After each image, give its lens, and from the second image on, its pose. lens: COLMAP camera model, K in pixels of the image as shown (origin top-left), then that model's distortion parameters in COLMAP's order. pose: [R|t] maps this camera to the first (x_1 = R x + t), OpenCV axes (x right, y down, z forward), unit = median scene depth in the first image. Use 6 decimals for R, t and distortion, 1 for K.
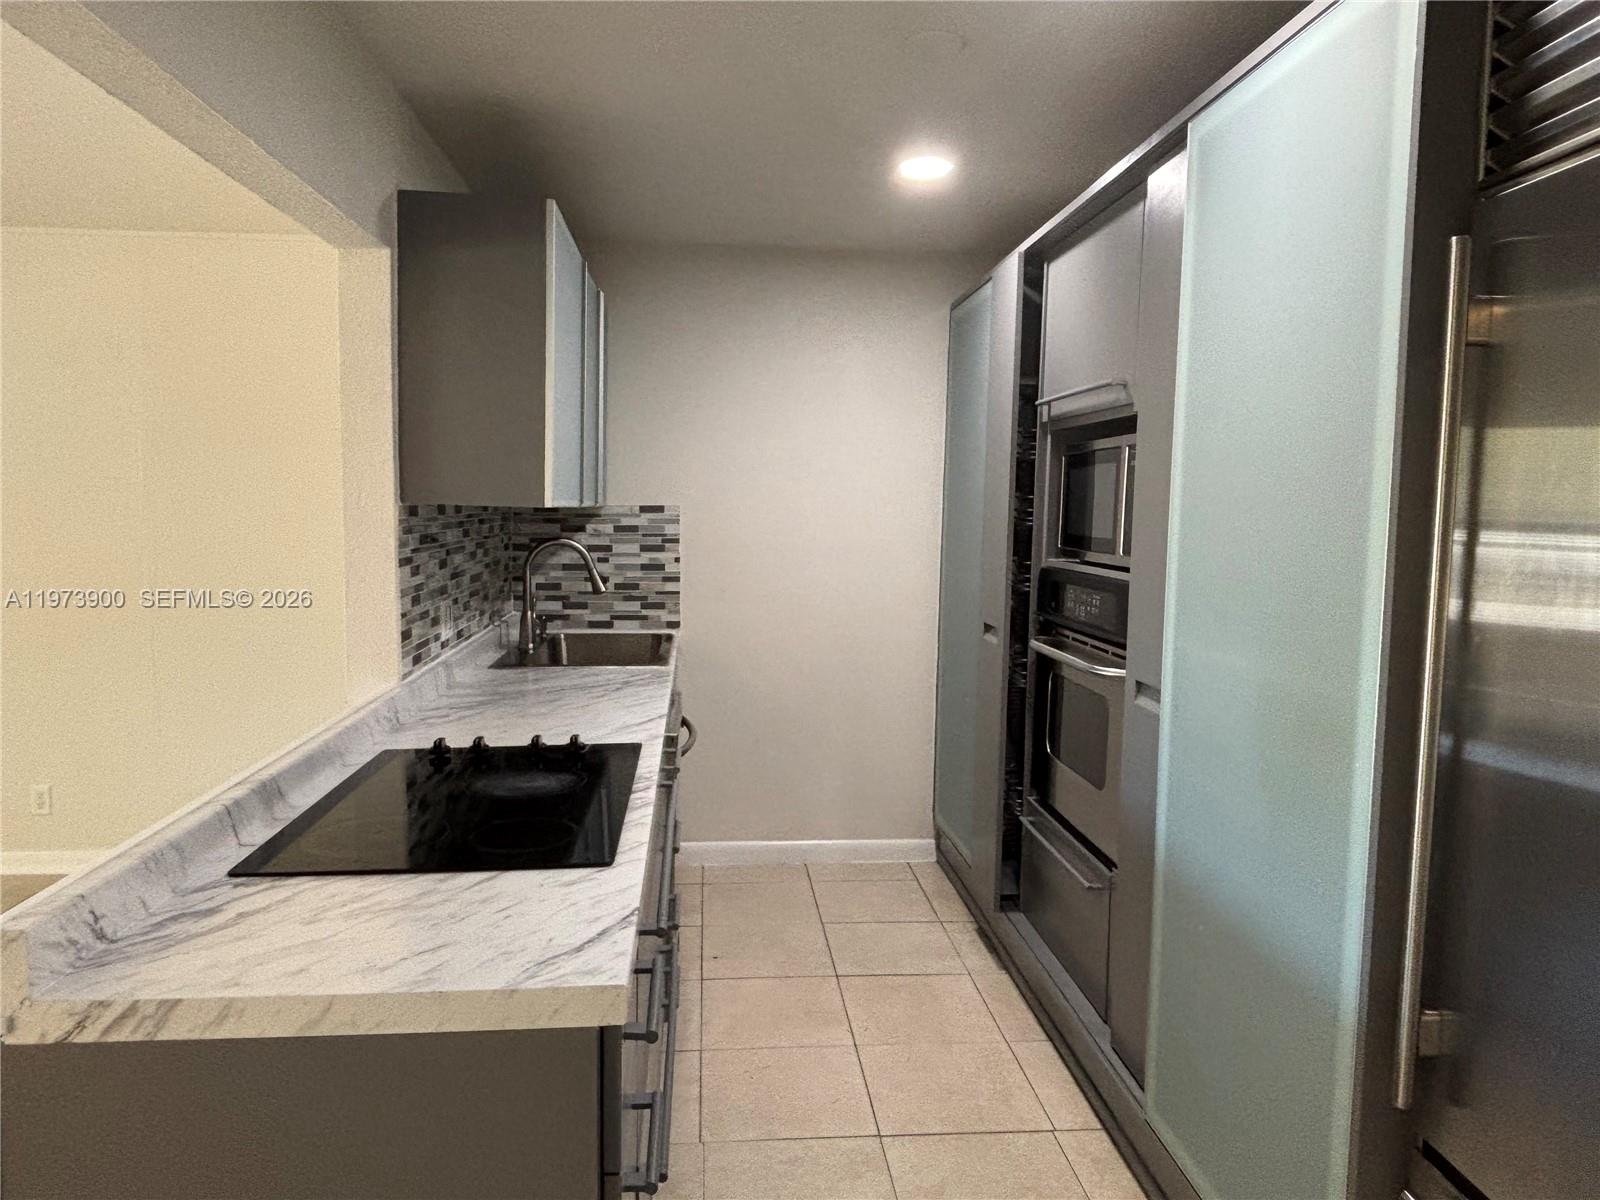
lens RADIAL K [[1075.2, 0, 784.6], [0, 1075.2, 593.9], [0, 0, 1]] dist [0.049256, -0.062973]
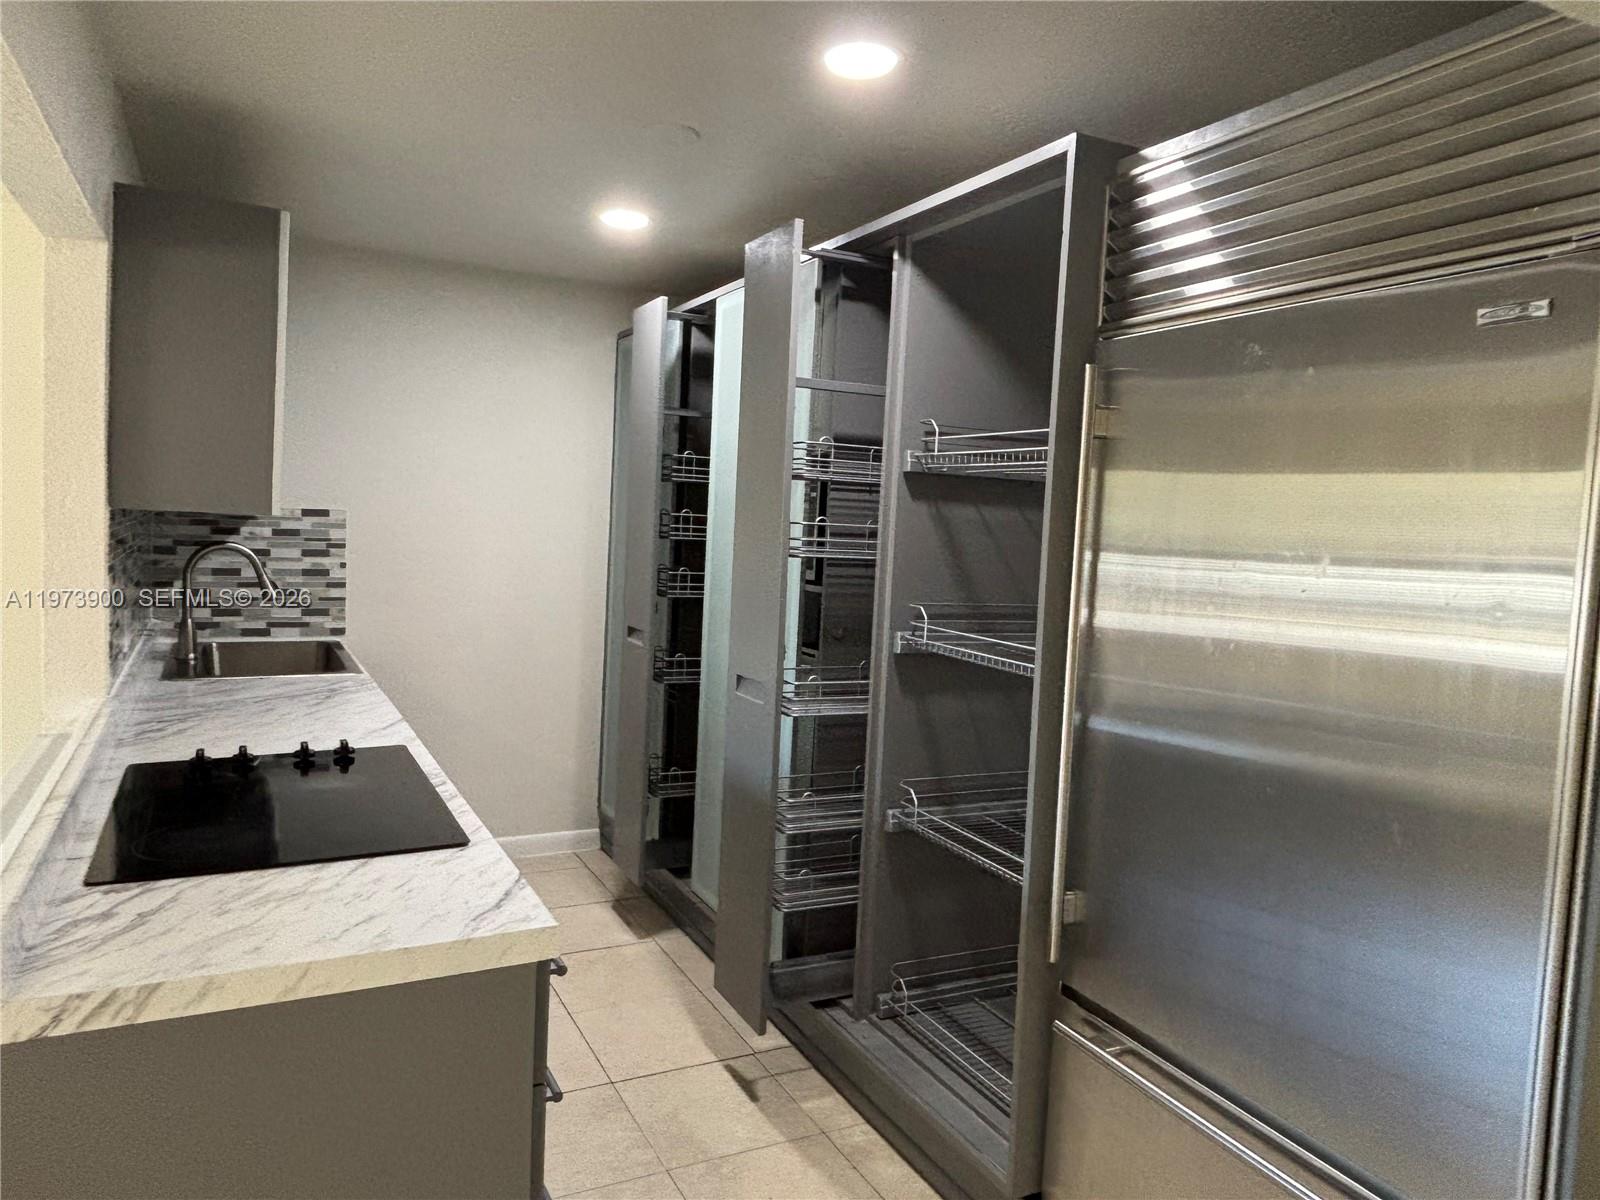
lens RADIAL K [[1077.1, 0, 780.1], [0, 1077.1, 593.5], [0, 0, 1]] dist [0.051860, -0.062118]
pose [[0.924609, 0.001841, 0.380914, -0.315935], [-0.000972, 0.999996, -0.002473, -0.011607], [-0.380917, 0.001916, 0.924607, -0.195123]]
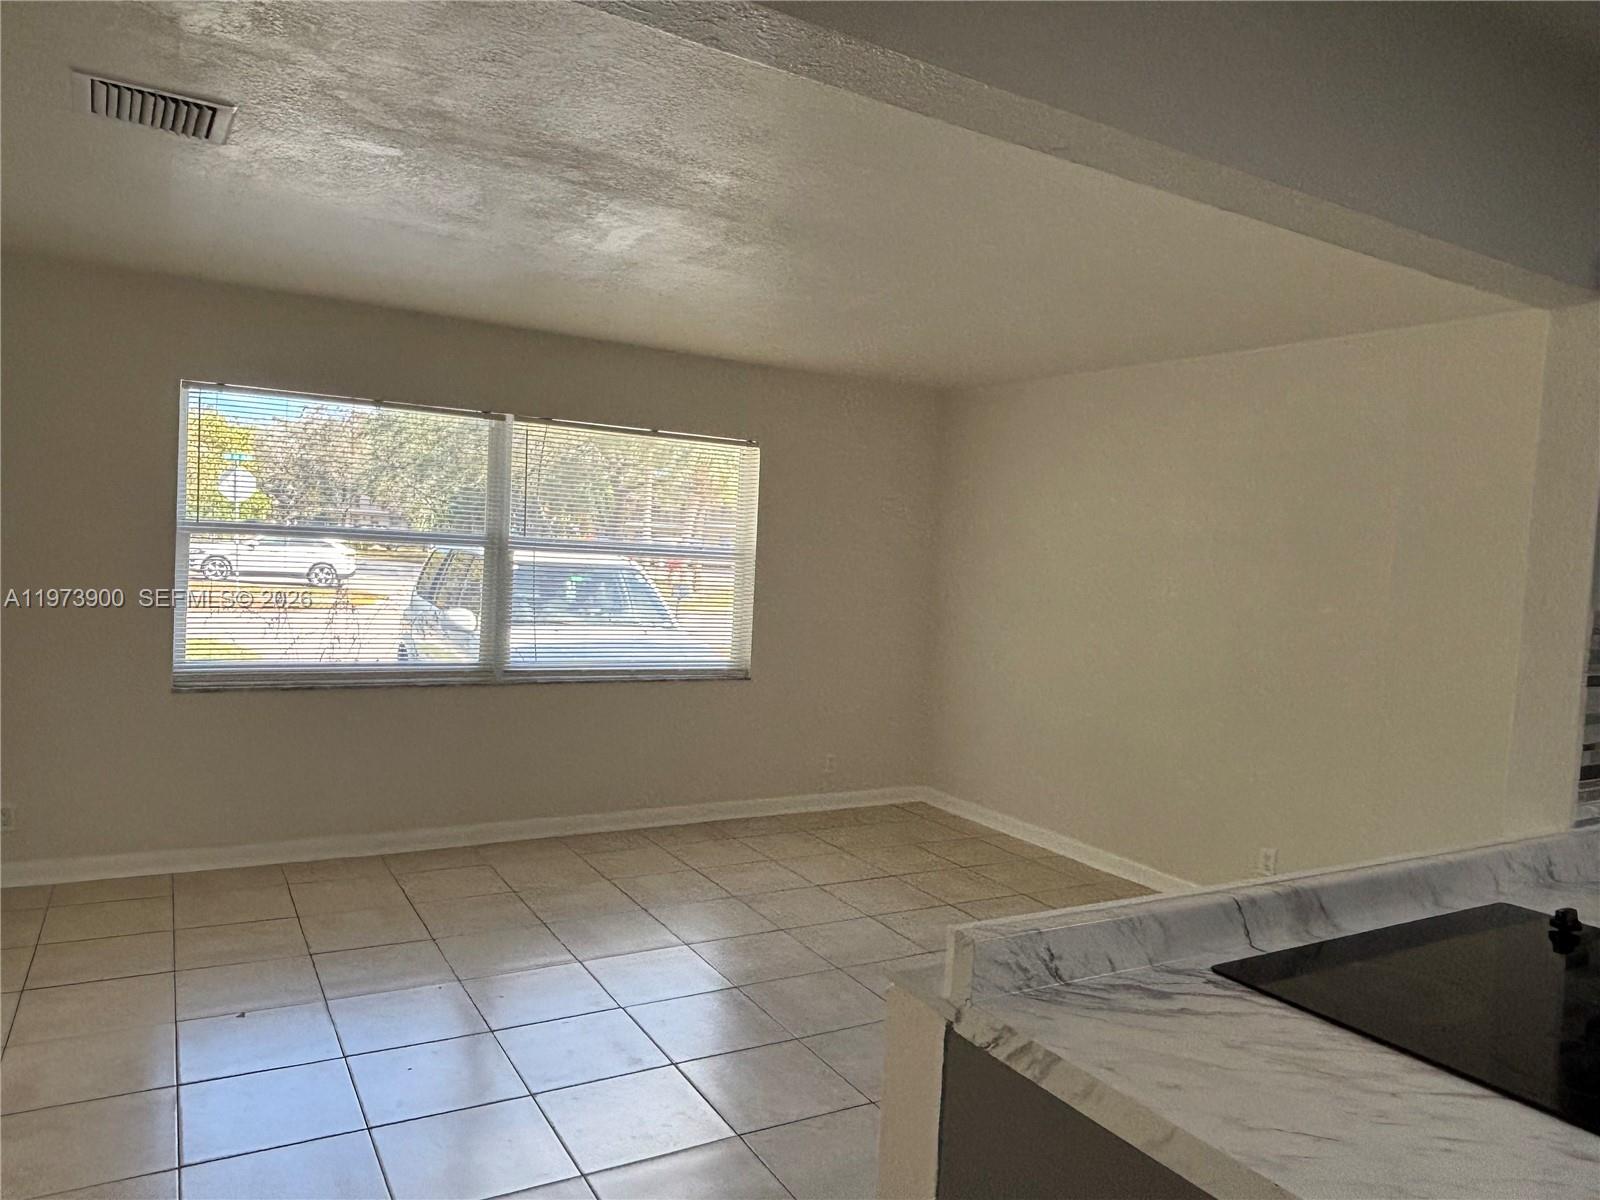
lens RADIAL K [[1075.2, 0, 784.6], [0, 1075.2, 593.9], [0, 0, 1]] dist [0.049256, -0.062973]
pose [[0.422683, 0.042528, -0.905279, 0.204351], [-0.119154, 0.992835, -0.008993, -0.023003], [0.898411, 0.111669, 0.424722, 0.211504]]
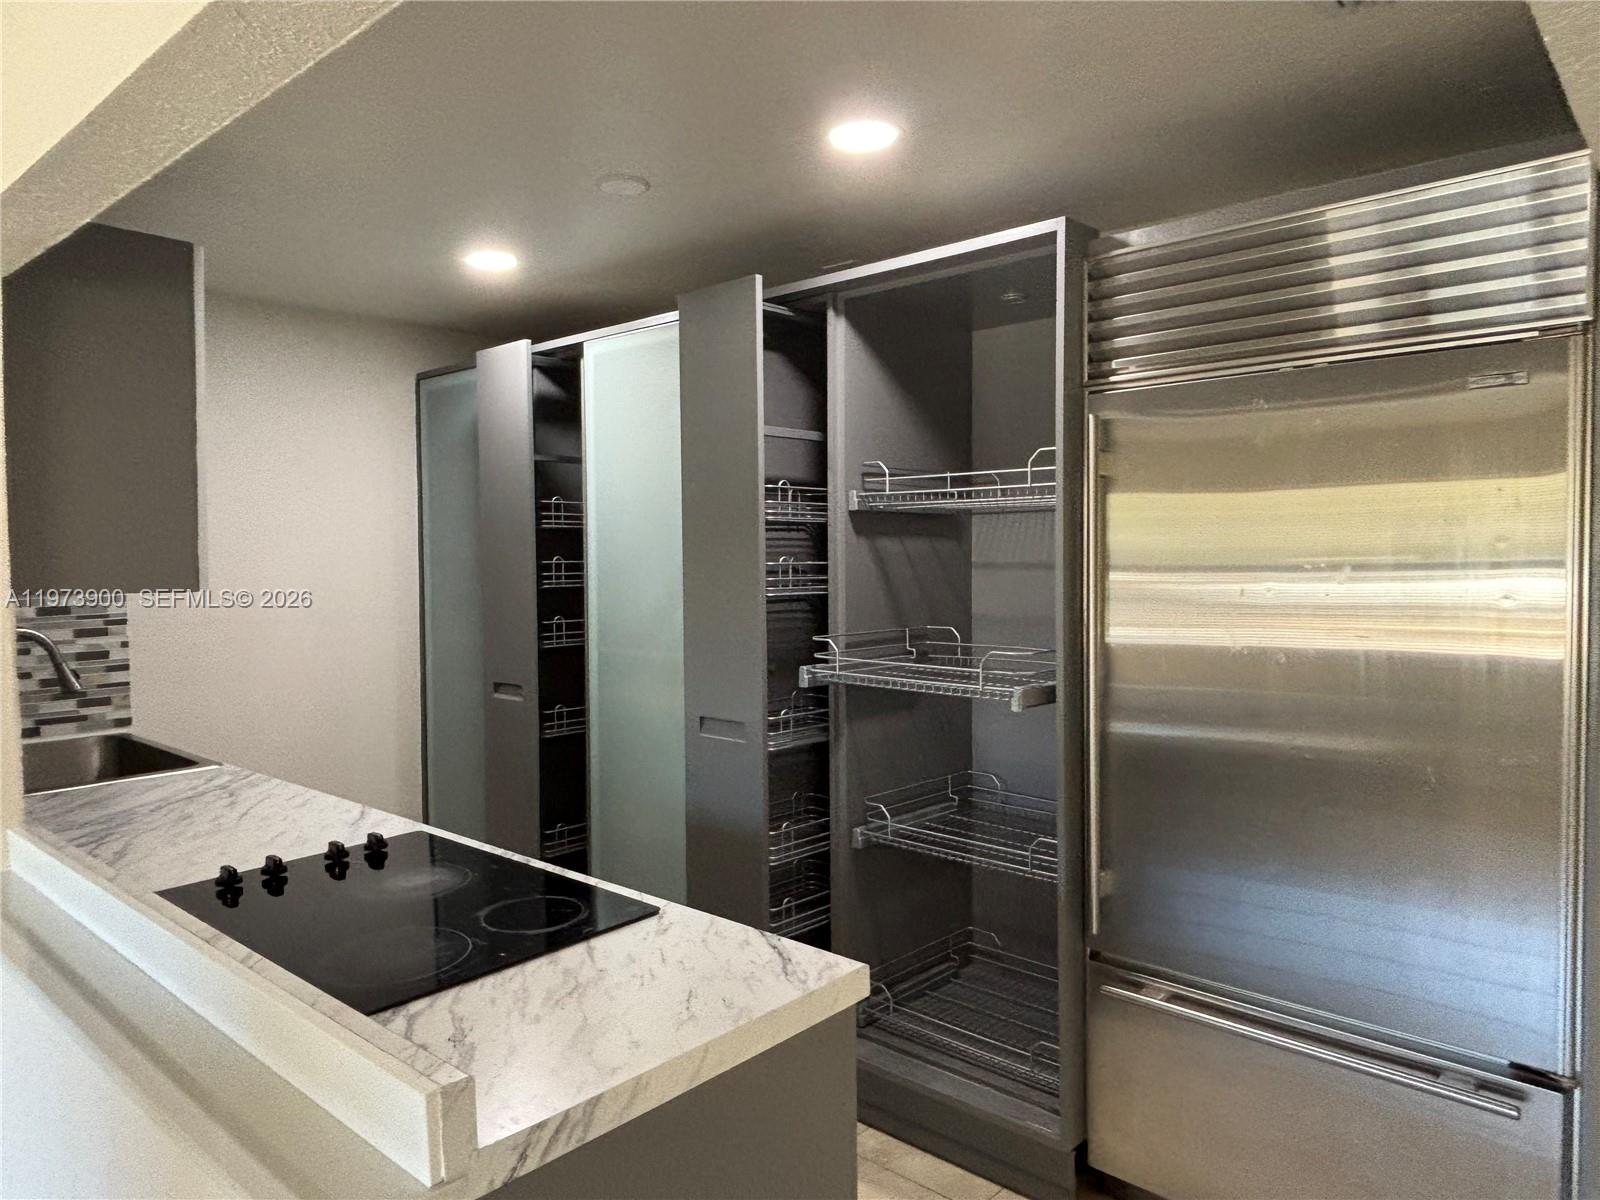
lens RADIAL K [[1077.1, 0, 780.1], [0, 1077.1, 593.5], [0, 0, 1]] dist [0.051860, -0.062118]
pose [[0.733832, -0.047289, 0.677683, -0.875205], [0.078253, 0.996818, -0.015177, -0.054064], [-0.674809, 0.064168, 0.735198, 0.079452]]
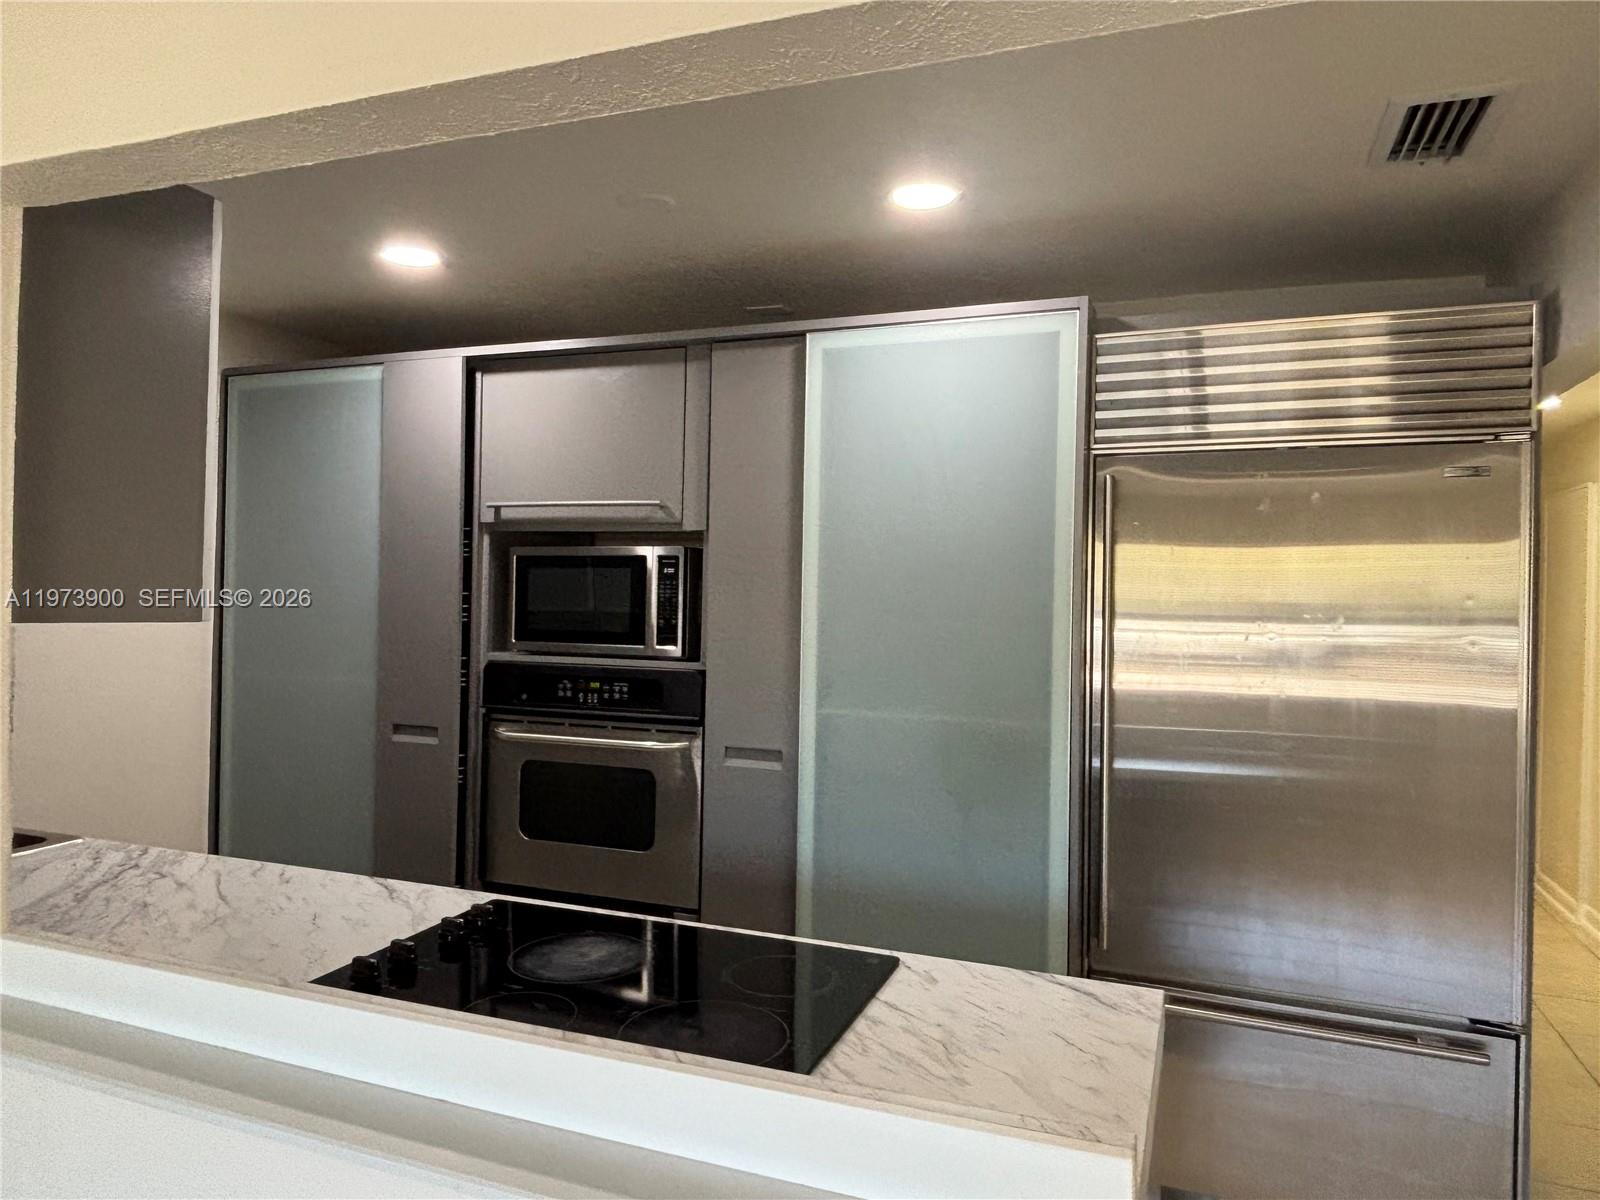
lens RADIAL K [[1077.1, 0, 780.1], [0, 1077.1, 593.5], [0, 0, 1]] dist [0.051860, -0.062118]
pose [[0.445498, -0.009453, 0.895233, -1.276752], [0.064167, 0.997710, -0.021396, -0.109035], [-0.892980, 0.066976, 0.445085, 0.645053]]
